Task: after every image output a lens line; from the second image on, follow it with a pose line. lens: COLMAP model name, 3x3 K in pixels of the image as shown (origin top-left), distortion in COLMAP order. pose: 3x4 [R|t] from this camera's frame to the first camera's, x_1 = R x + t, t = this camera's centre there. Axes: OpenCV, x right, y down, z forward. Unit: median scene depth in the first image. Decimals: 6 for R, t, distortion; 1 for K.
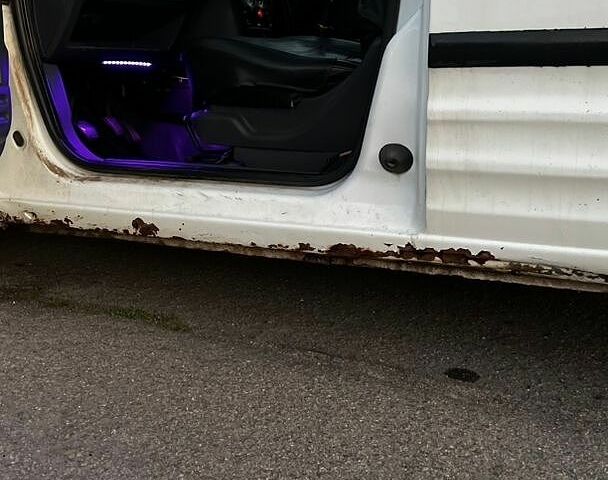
lens RADIAL K [[246.0, 0, 305.6], [0, 246.0, 239.4], [0, 0, 1]] dist [-0.003675, -0.000330]
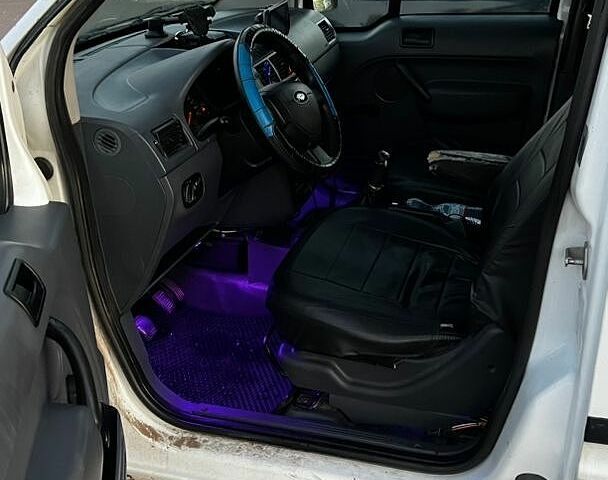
lens RADIAL K [[246.0, 0, 302.2], [0, 246.0, 240.7], [0, 0, 1]] dist [-0.003675, -0.000330]
pose [[0.996783, -0.076173, 0.024934, -0.385121], [0.075096, 0.996308, 0.041614, -1.048753], [-0.028012, -0.039608, 0.998823, 0.046643]]
